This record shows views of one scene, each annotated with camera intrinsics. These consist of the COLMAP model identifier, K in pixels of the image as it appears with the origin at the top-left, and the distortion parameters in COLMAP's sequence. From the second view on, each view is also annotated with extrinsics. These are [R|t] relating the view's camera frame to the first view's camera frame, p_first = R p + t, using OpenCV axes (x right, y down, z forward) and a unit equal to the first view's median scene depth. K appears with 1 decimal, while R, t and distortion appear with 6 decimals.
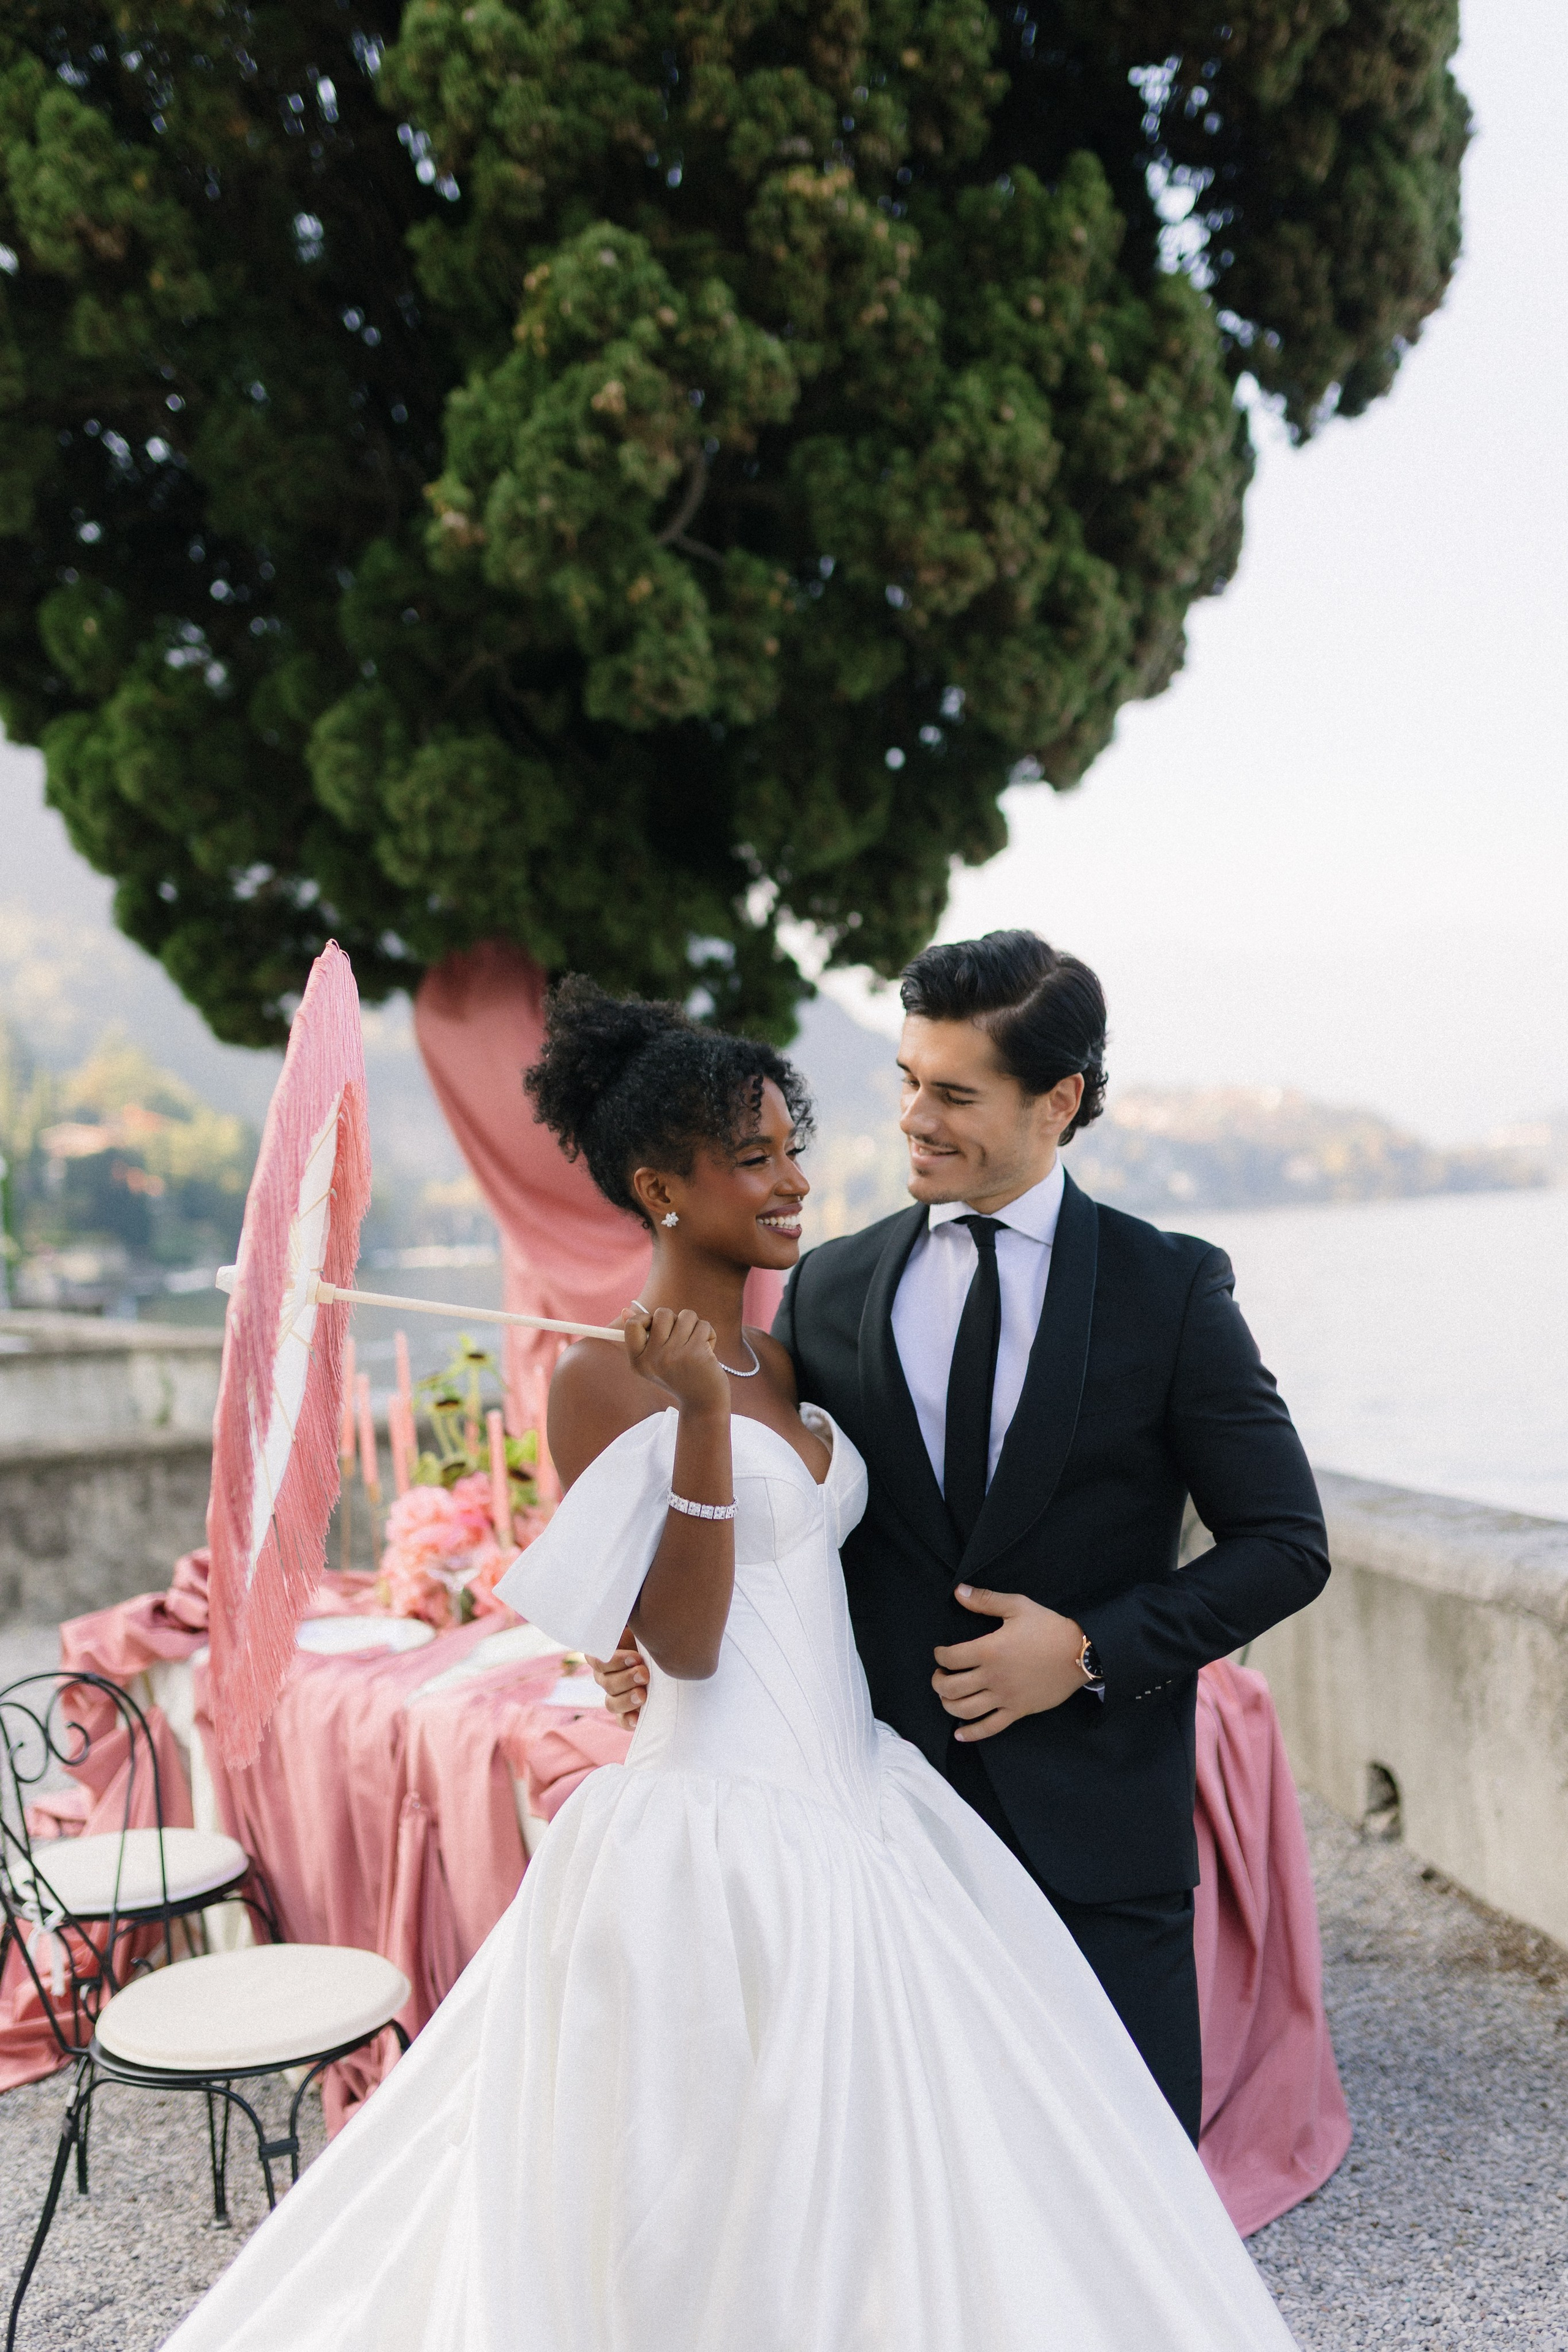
lens RADIAL K [[2229.5, 0, 824.2], [0, 2229.5, 1260.1], [0, 0, 1]] dist [0.001203, 0.000000]
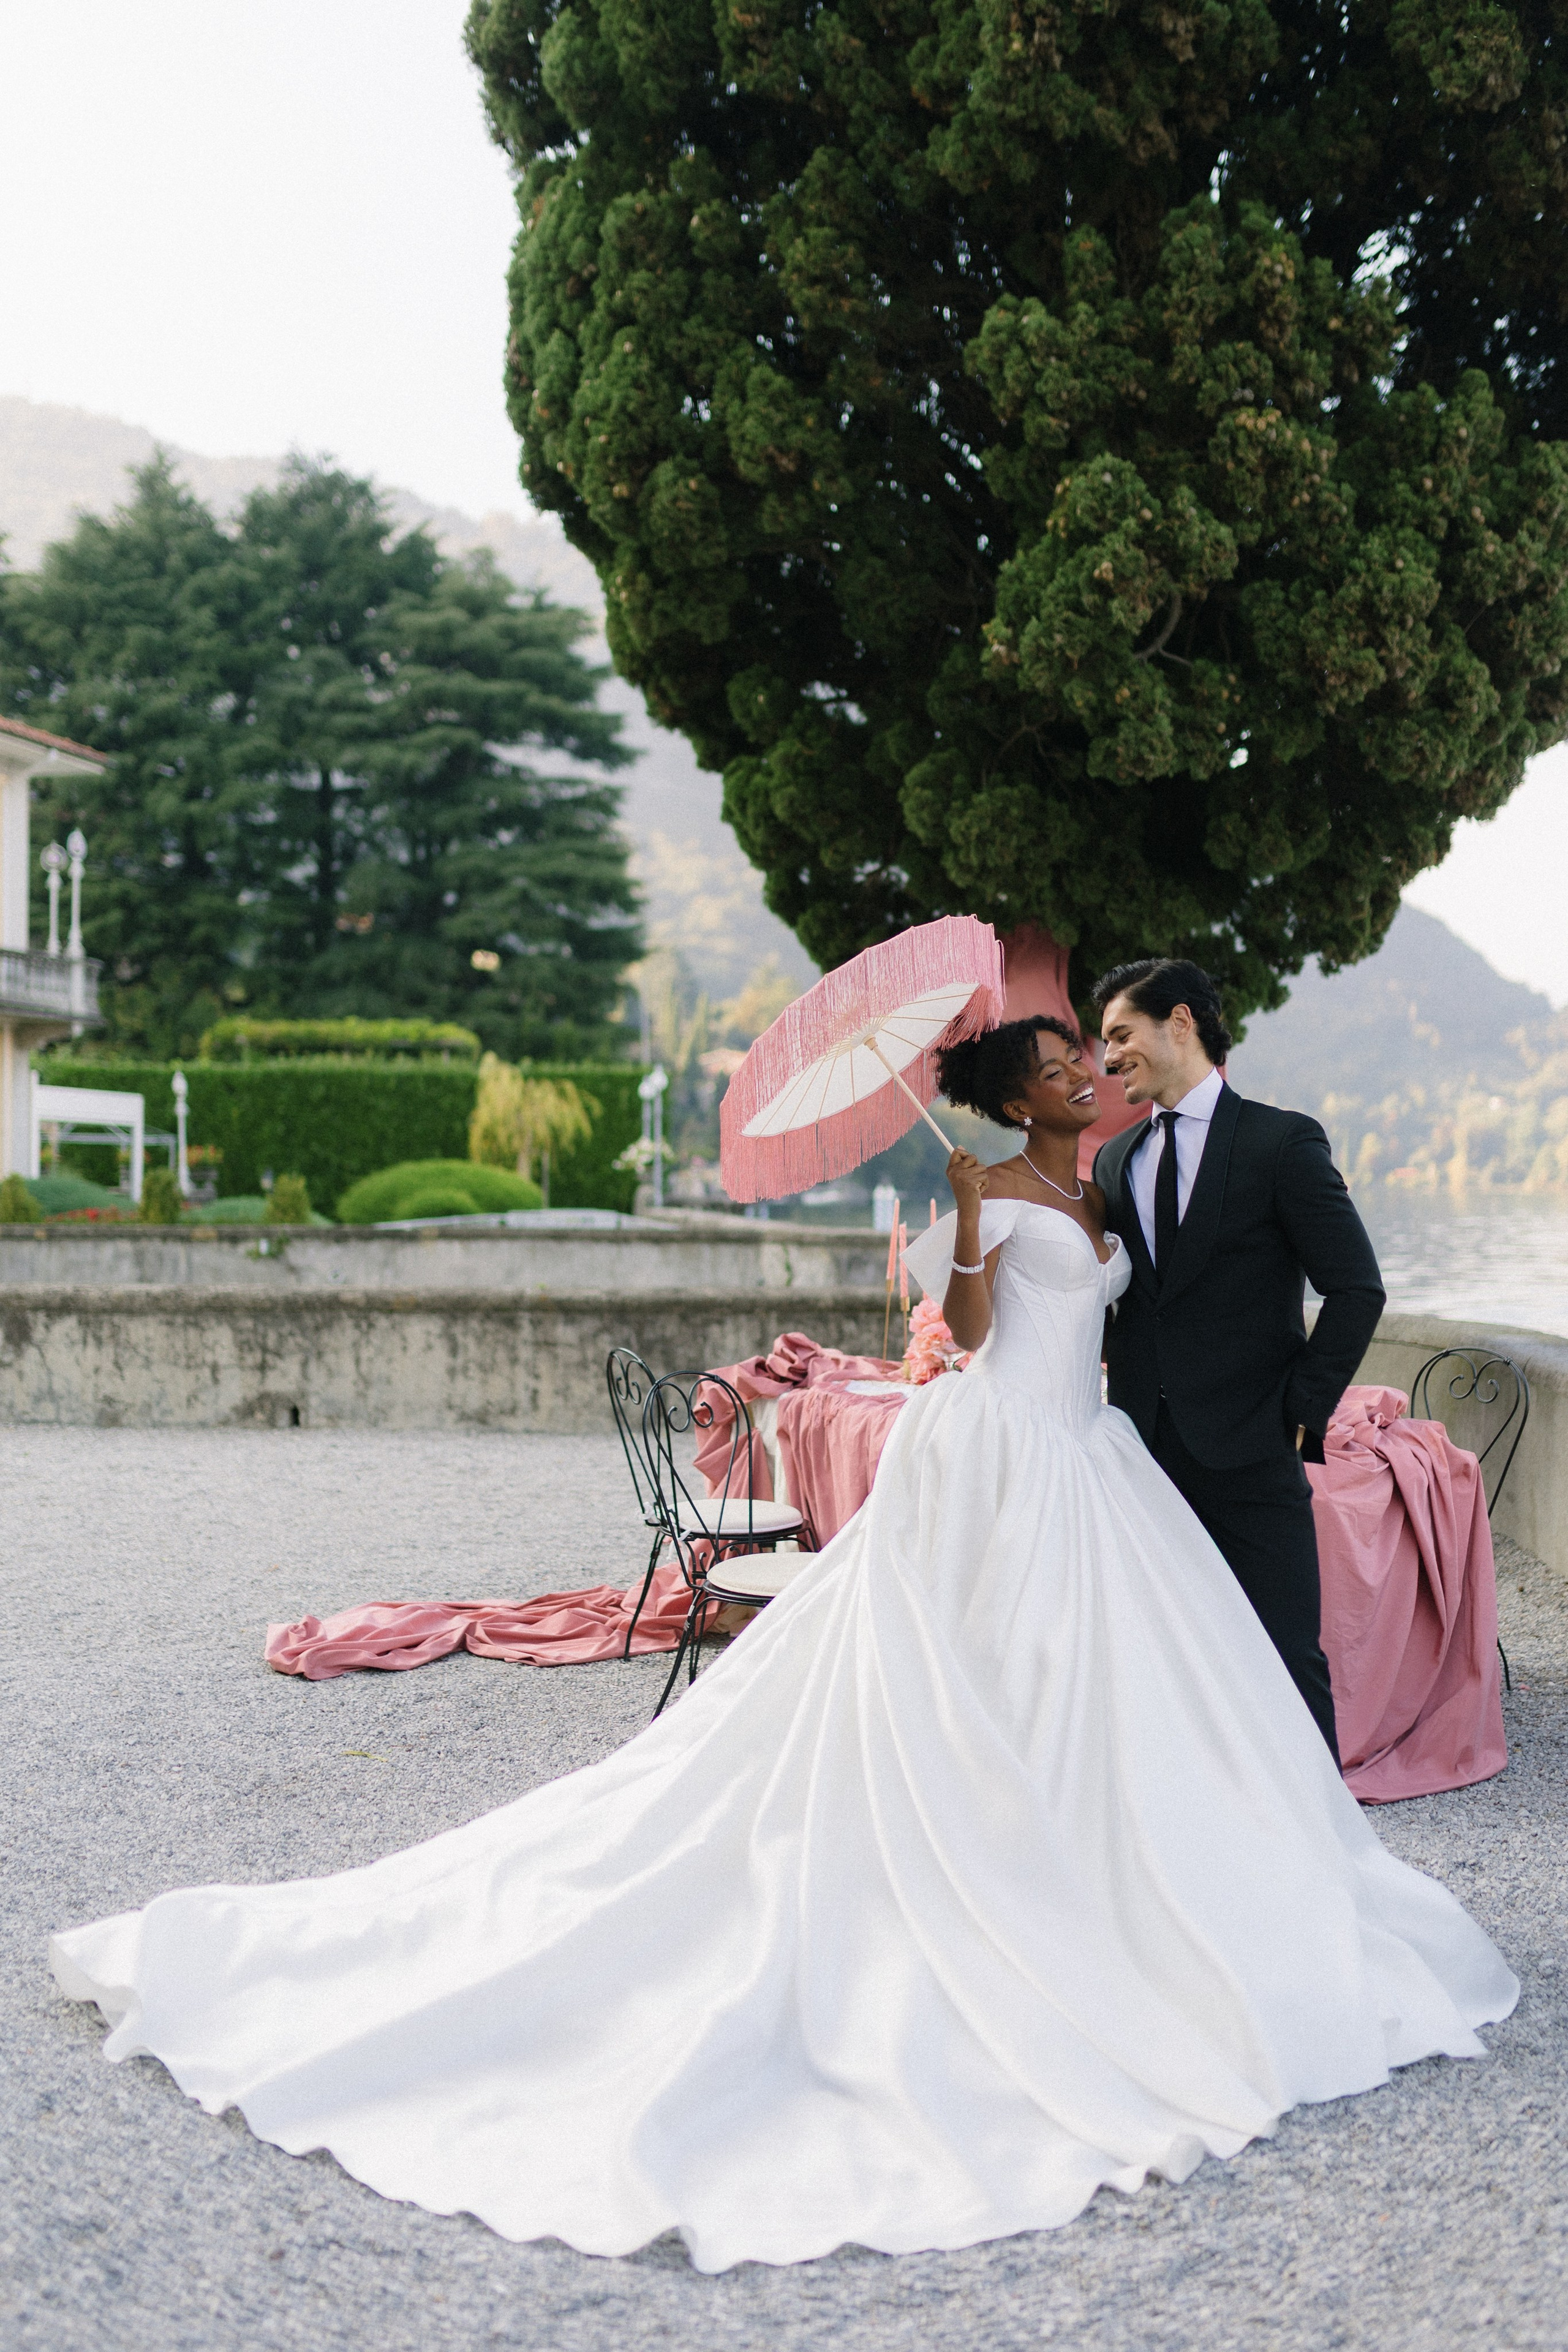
lens RADIAL K [[2229.5, 0, 796.8], [0, 2229.5, 1168.5], [0, 0, 1]] dist [0.001203, 0.000000]
pose [[0.957450, 0.058592, -0.282588, 0.142284], [-0.062982, 0.997994, -0.006469, 0.029163], [0.281642, 0.023992, 0.959220, -0.441437]]
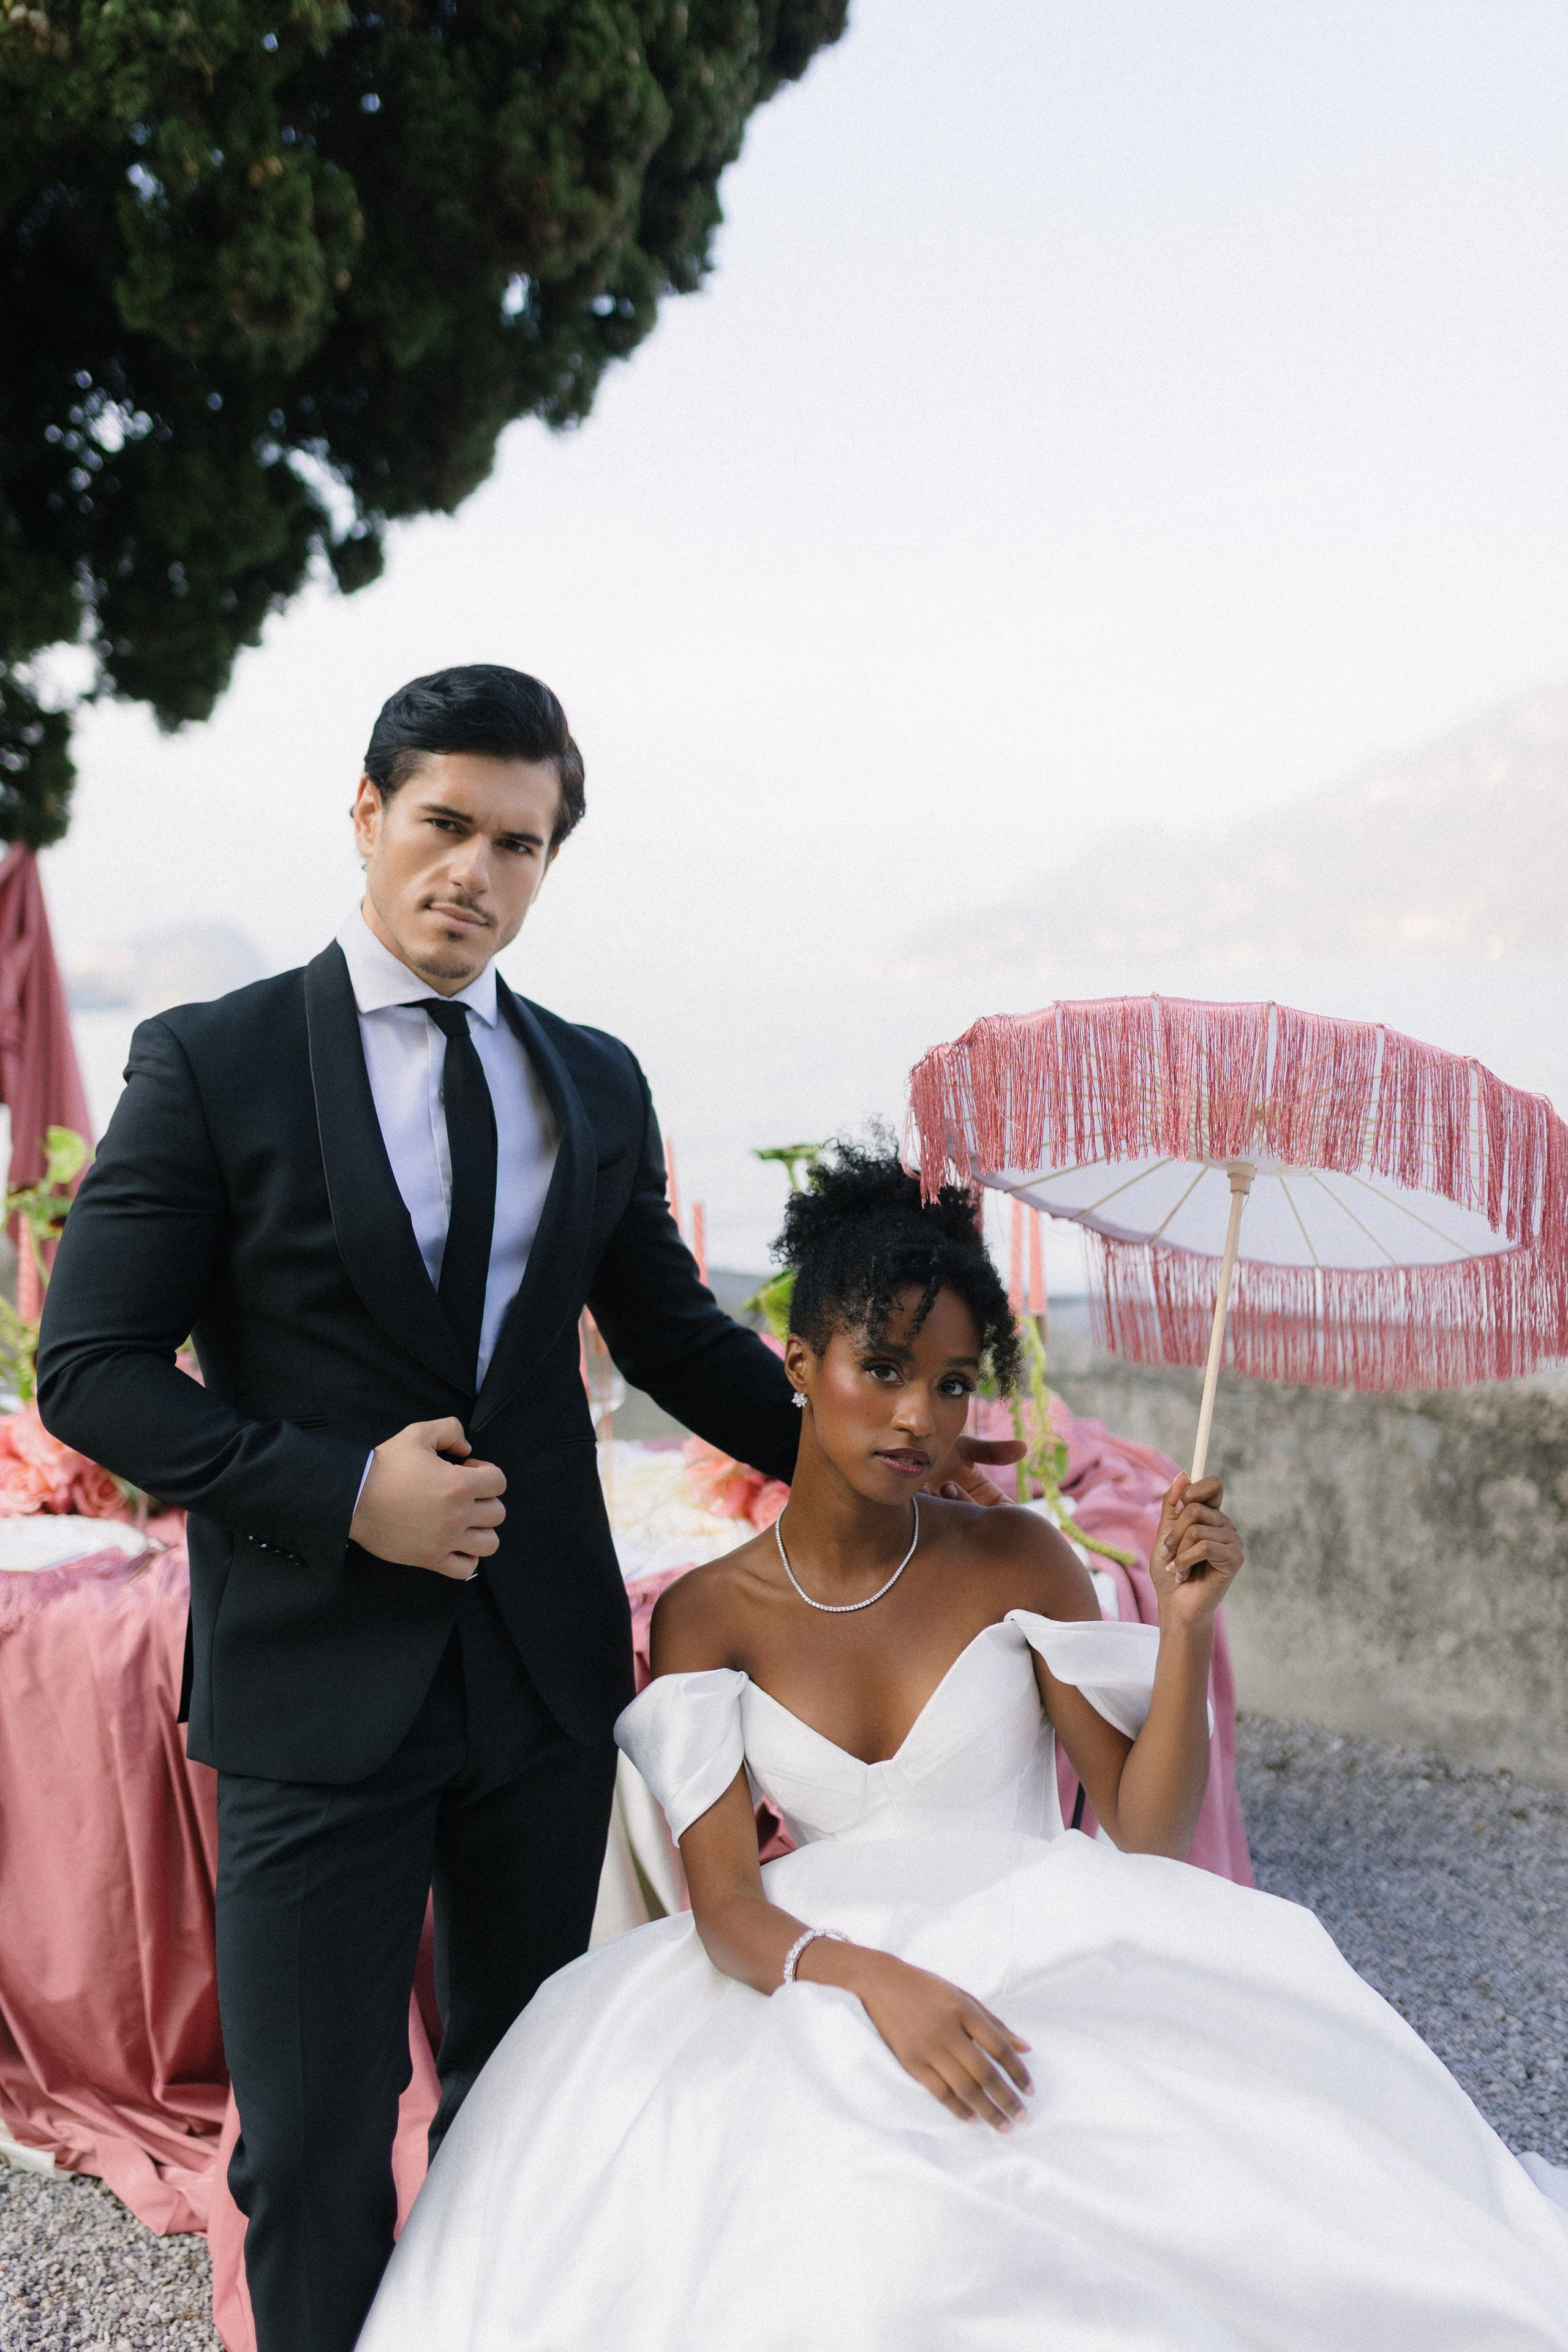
lens RADIAL K [[2229.5, 0, 791.6], [0, 2229.5, 1170.9], [0, 0, 1]] dist [0.001203, 0.000000]
pose [[0.826638, -0.029232, 0.561974, -0.379503], [0.009057, 0.999212, 0.038655, 0.020038], [-0.562661, -0.026864, 0.826251, 0.245974]]
